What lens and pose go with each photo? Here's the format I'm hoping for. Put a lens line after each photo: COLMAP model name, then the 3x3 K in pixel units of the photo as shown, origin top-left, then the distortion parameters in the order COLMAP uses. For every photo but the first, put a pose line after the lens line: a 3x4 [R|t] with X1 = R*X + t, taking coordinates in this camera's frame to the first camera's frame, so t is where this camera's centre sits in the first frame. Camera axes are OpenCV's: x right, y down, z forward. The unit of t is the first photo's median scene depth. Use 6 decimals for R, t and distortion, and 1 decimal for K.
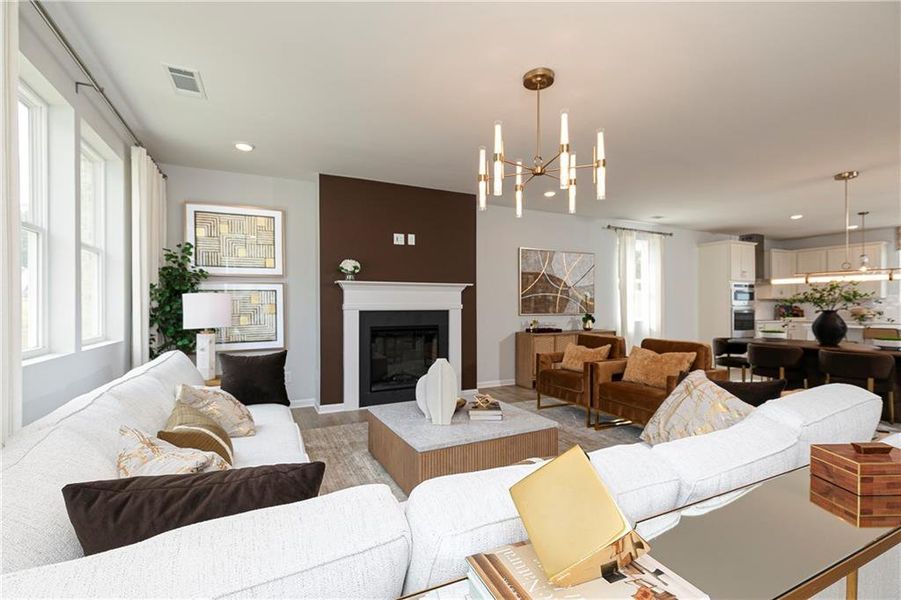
lens RADIAL K [[407.0, 0, 452.7], [0, 407.0, 302.1], [0, 0, 1]] dist [-0.001810, 0.000347]
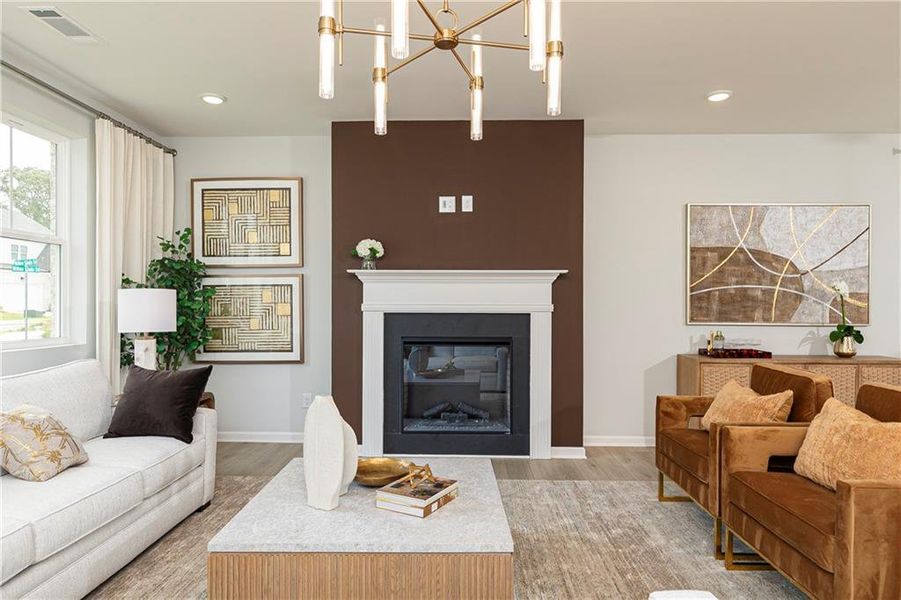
lens RADIAL K [[552.1, 0, 447.4], [0, 552.1, 302.3], [0, 0, 1]] dist [-0.002416, 0.001976]
pose [[0.881800, 0.001868, -0.471620, 0.285780], [-0.001747, 0.999998, 0.000695, 0.002325], [0.471620, 0.000211, 0.881802, 0.213186]]
